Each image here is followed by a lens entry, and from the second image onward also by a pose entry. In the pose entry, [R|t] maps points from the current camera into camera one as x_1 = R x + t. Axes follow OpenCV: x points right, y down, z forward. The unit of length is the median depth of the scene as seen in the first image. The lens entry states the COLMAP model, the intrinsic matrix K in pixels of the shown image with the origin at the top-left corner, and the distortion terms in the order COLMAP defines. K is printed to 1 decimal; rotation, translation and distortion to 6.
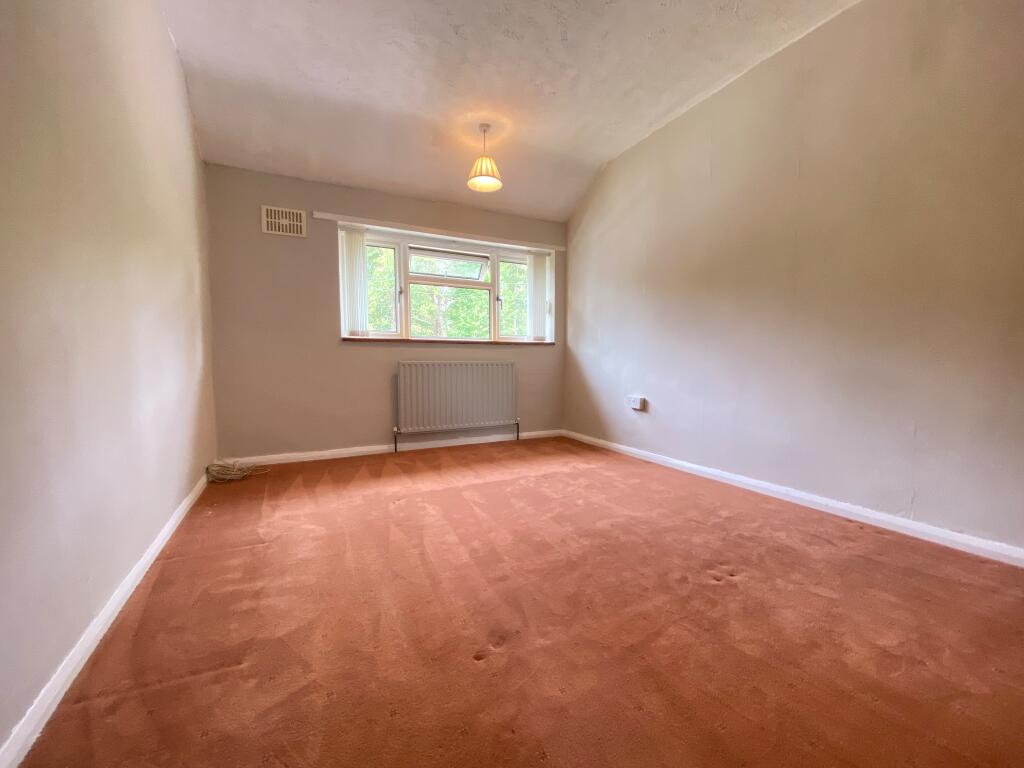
lens RADIAL K [[415.5, 0, 512.0], [0, 415.5, 384.0], [0, 0, 1]] dist [-0.000433, -0.000202]
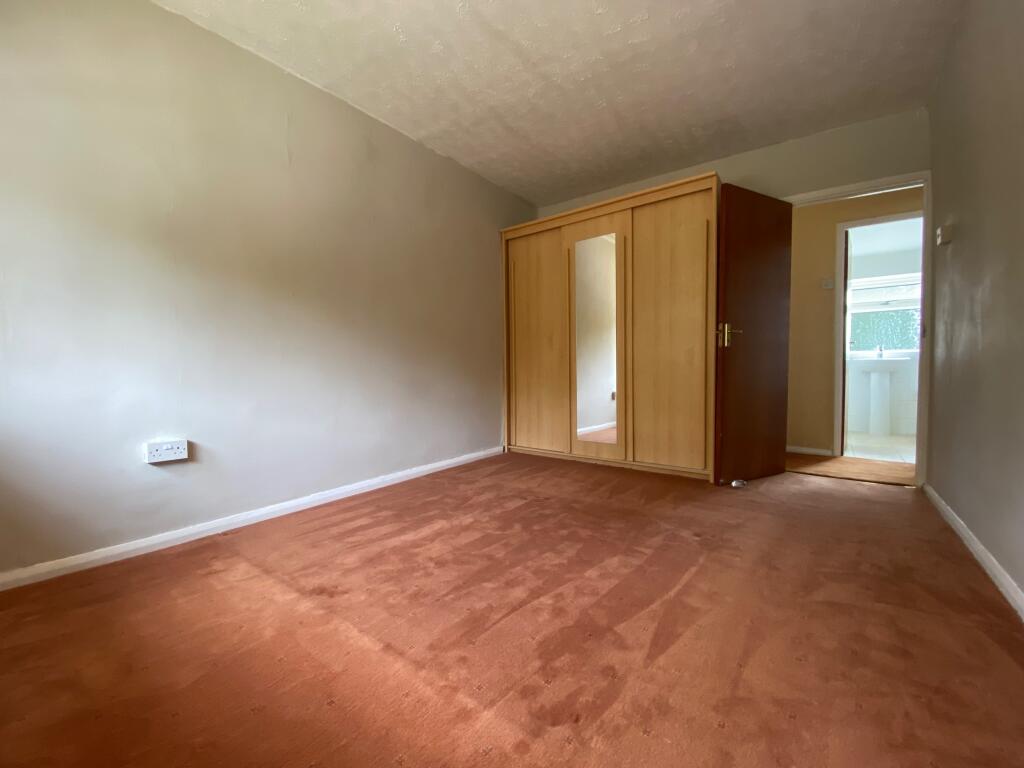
lens RADIAL K [[415.5, 0, 512.0], [0, 415.5, 384.0], [0, 0, 1]] dist [-0.000433, -0.000202]
pose [[-0.443493, -0.024517, 0.895943, -0.518197], [0.072644, 0.995354, 0.063196, -0.061996], [-0.893329, 0.093112, -0.439651, 1.013132]]
